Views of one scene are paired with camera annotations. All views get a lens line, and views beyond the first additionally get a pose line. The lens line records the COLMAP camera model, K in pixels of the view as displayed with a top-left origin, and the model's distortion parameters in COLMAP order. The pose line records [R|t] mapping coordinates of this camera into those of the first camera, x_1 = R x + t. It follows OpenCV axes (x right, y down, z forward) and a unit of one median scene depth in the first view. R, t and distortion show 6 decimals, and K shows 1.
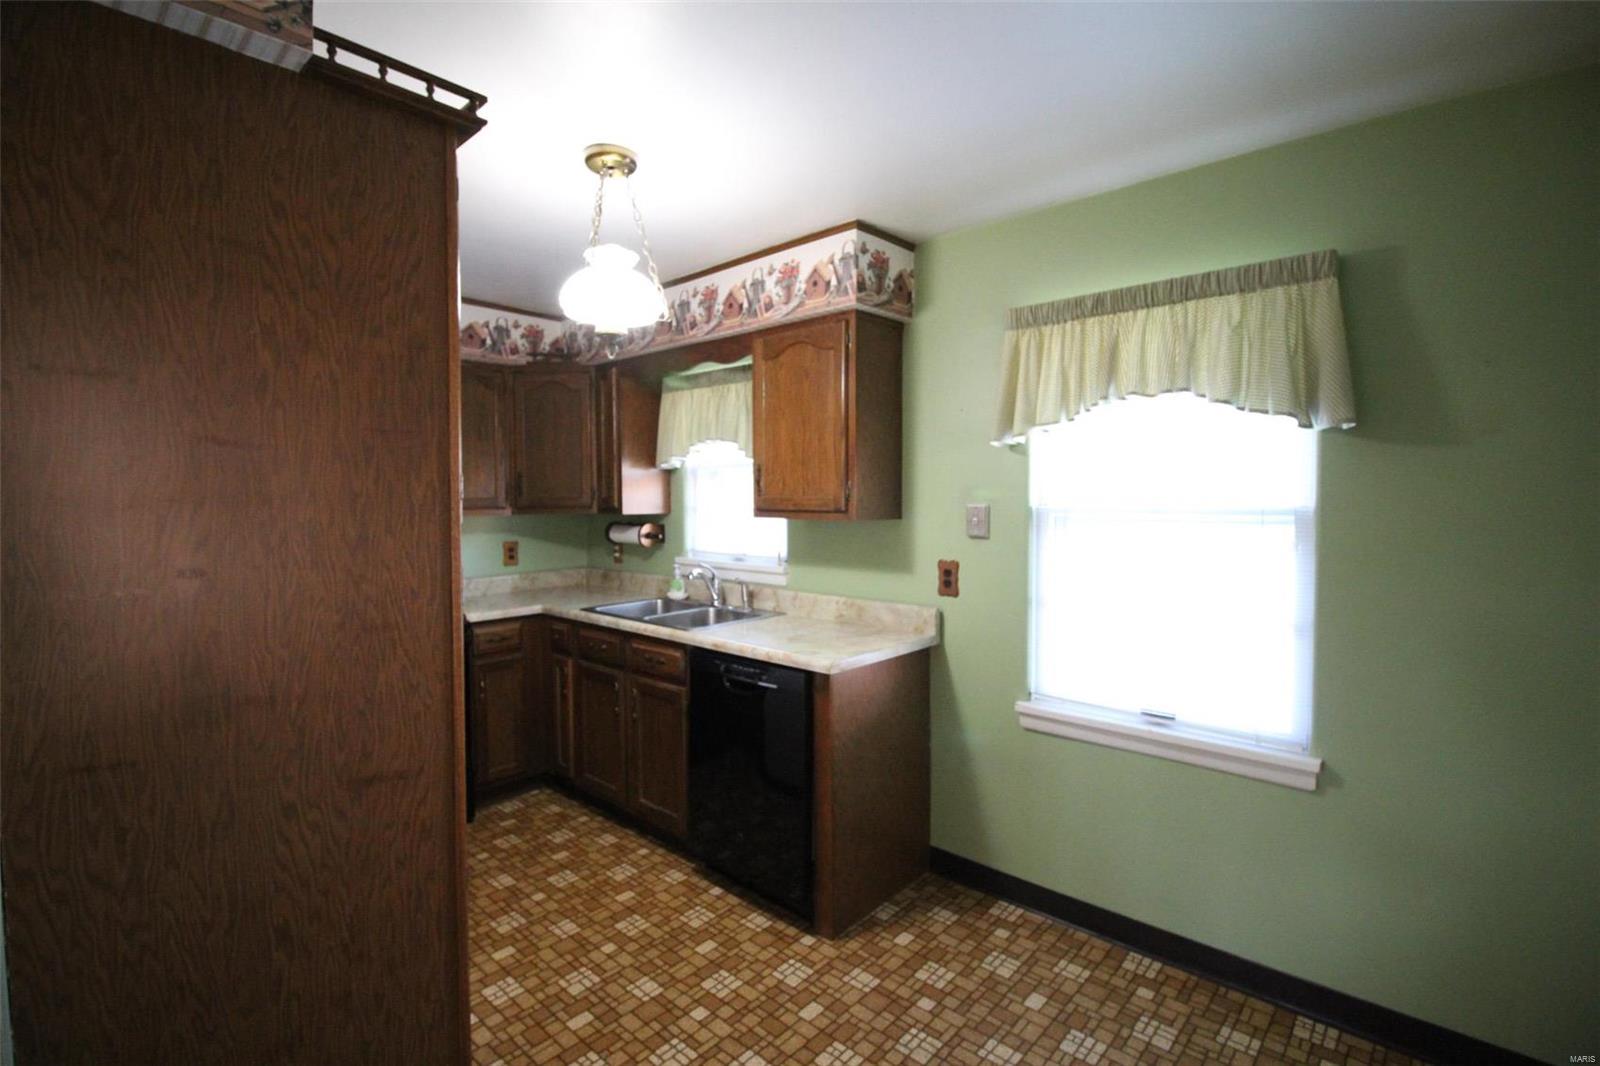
lens RADIAL K [[743.3, 0, 796.1], [0, 743.3, 522.0], [0, 0, 1]] dist [0.002038, -0.014157]
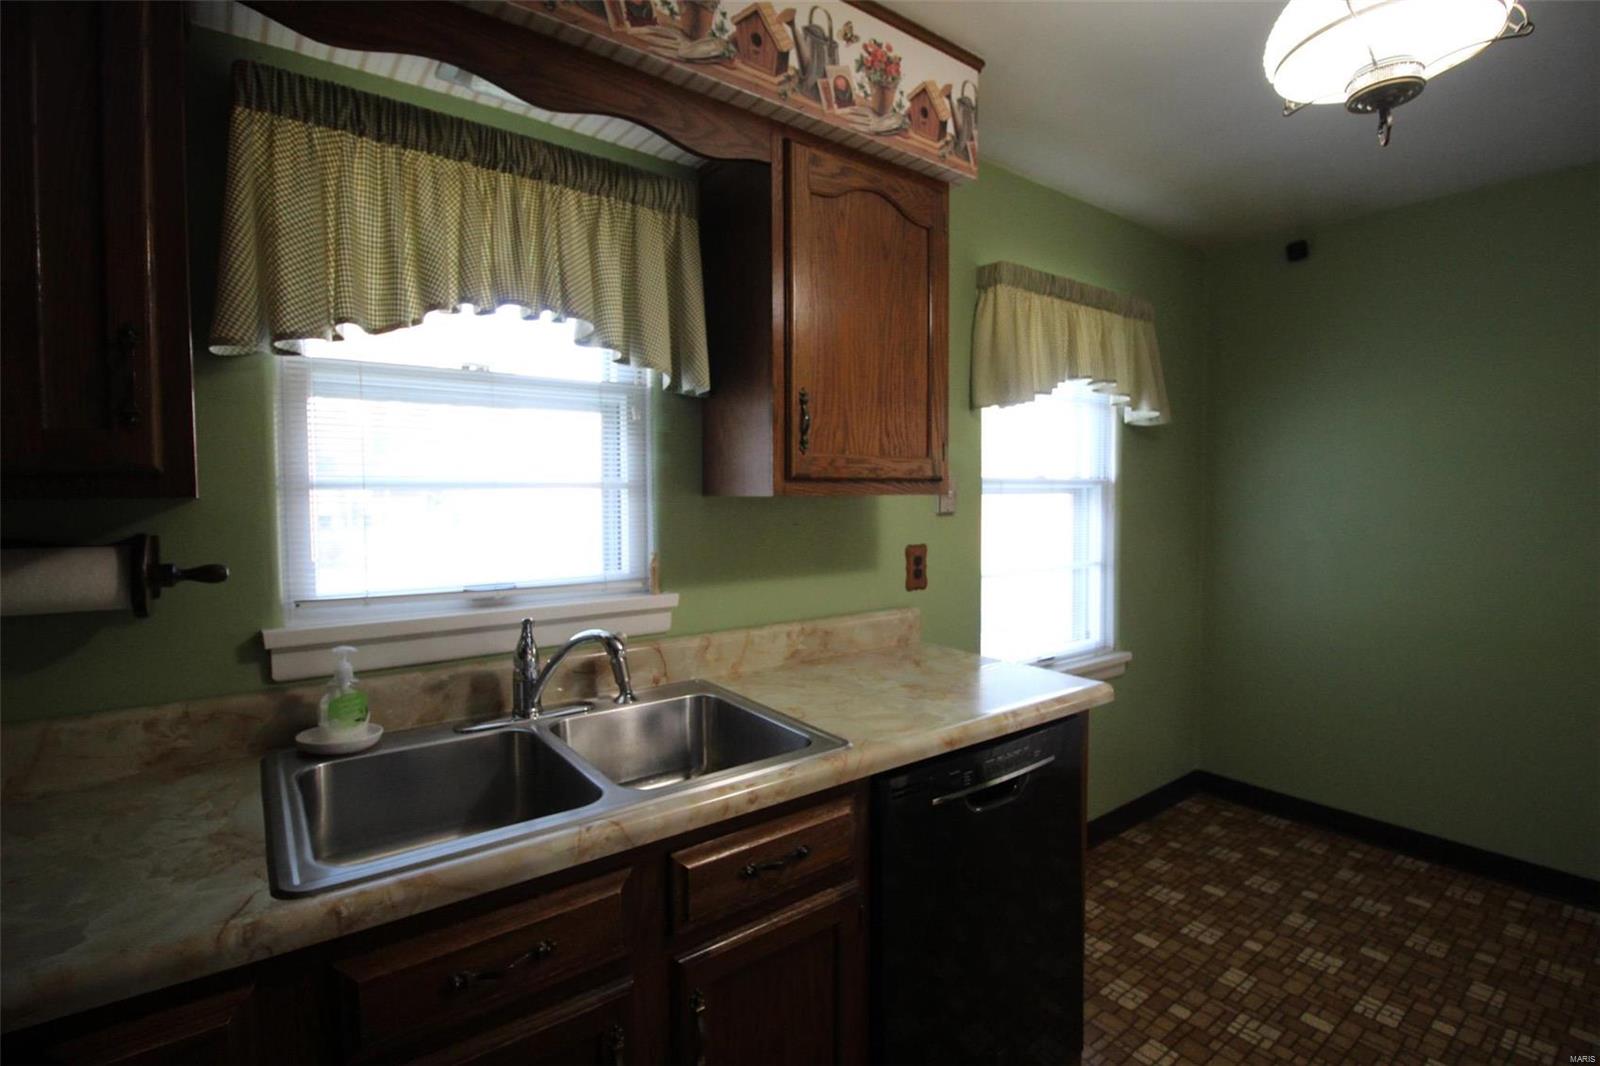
lens RADIAL K [[743.3, 0, 796.1], [0, 743.3, 522.0], [0, 0, 1]] dist [0.002038, -0.014157]
pose [[0.179548, -0.039136, 0.982970, -0.472276], [0.036635, 0.998781, 0.033074, -0.003093], [-0.983067, 0.030073, 0.180763, 0.770299]]
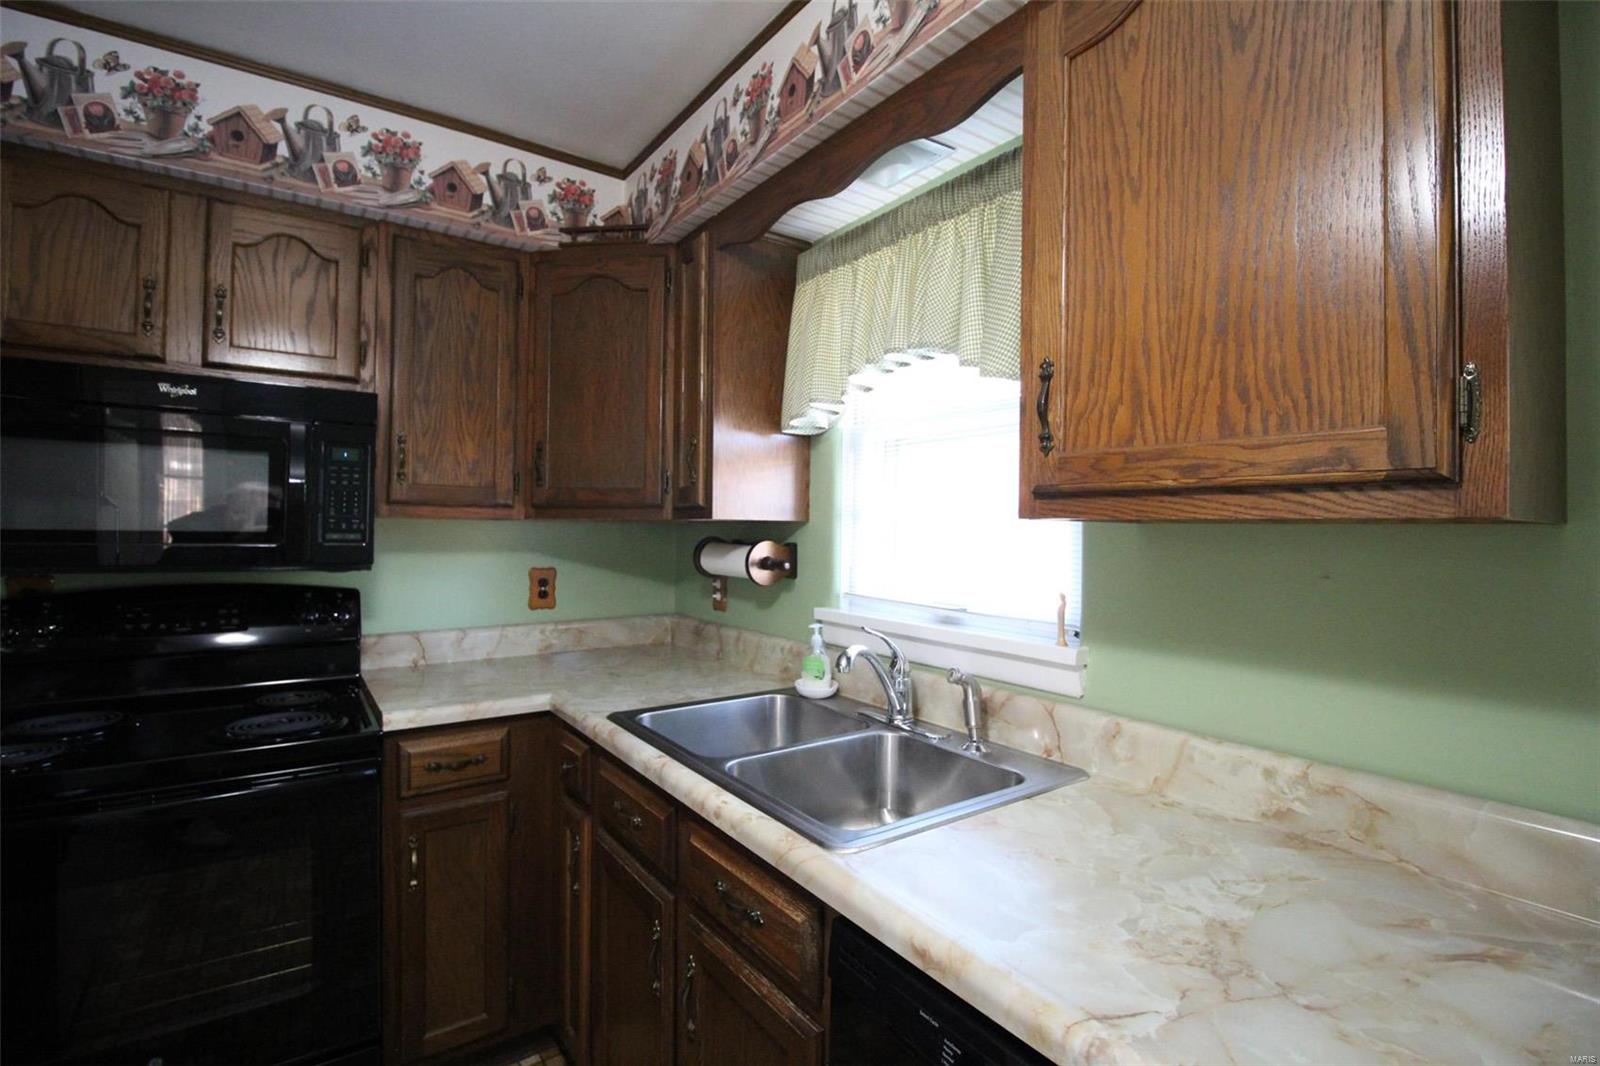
lens RADIAL K [[743.3, 0, 796.1], [0, 743.3, 522.0], [0, 0, 1]] dist [0.002038, -0.014157]
pose [[0.977634, 0.014735, -0.209798, -0.075497], [-0.024338, 0.998767, -0.043267, 0.012352], [0.208902, 0.047405, 0.976787, 0.541713]]
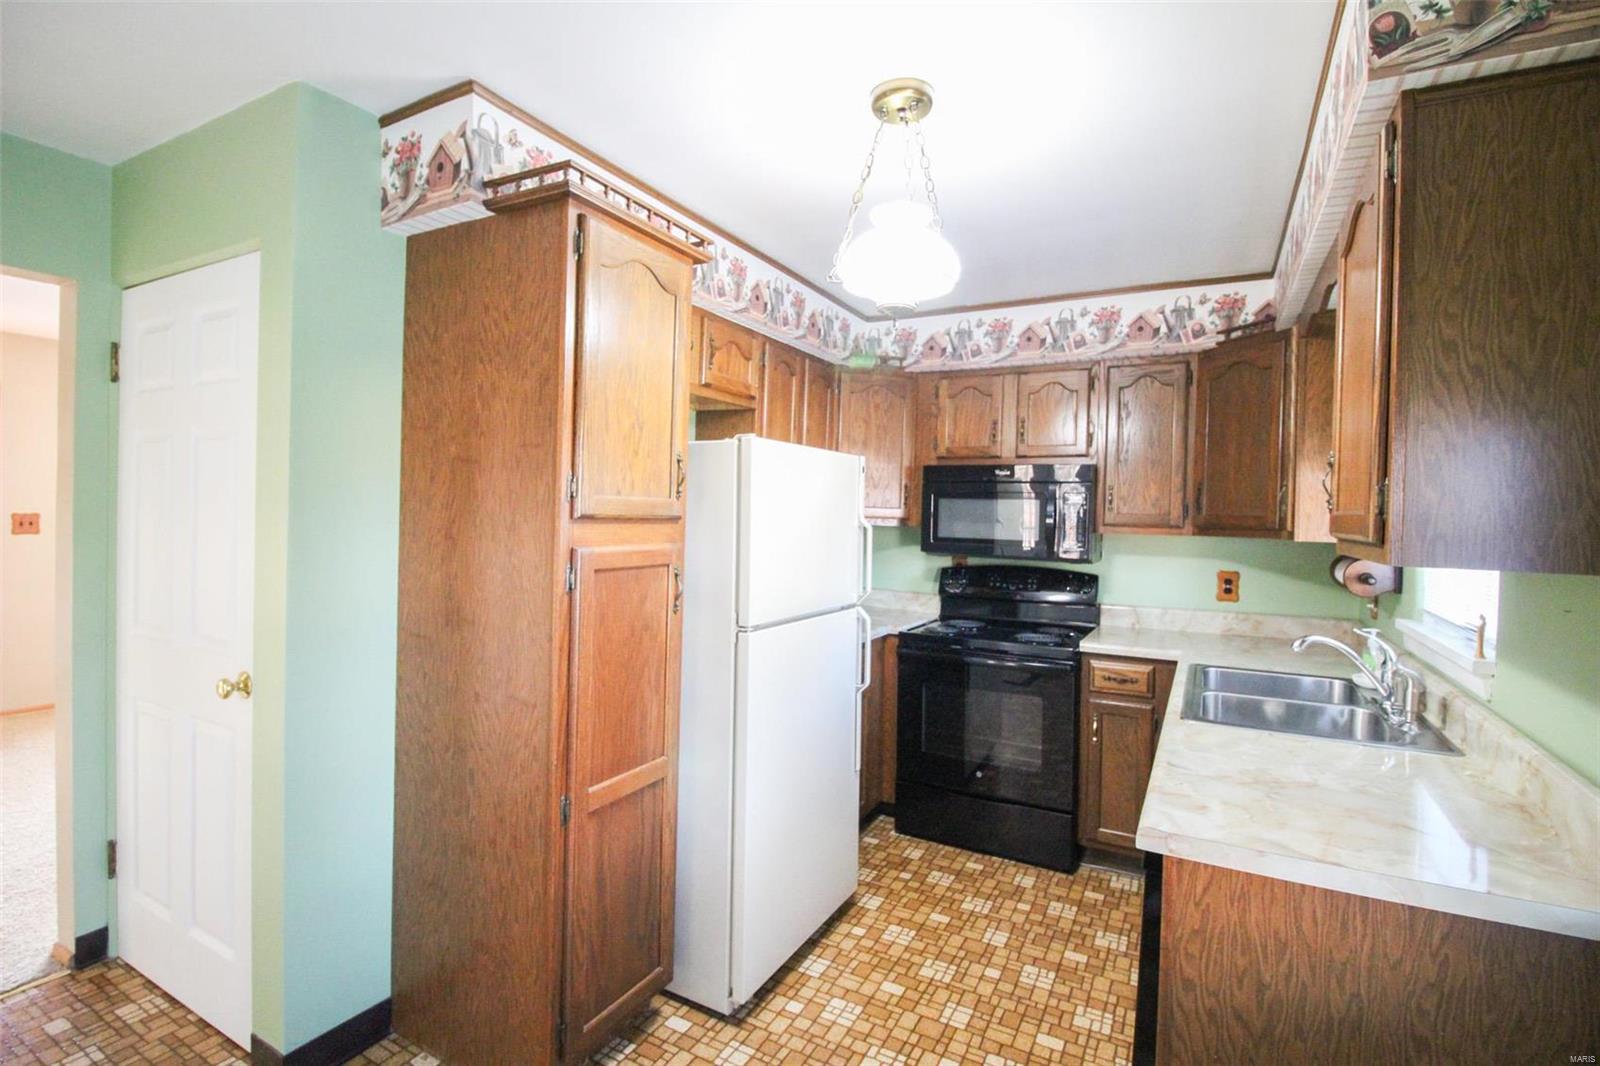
lens RADIAL K [[743.3, 0, 796.1], [0, 743.3, 522.0], [0, 0, 1]] dist [0.002038, -0.014157]
pose [[0.239854, 0.023532, -0.970524, 0.320758], [-0.057153, 0.998315, 0.010081, -0.008986], [0.969125, 0.053051, 0.240795, 0.416469]]
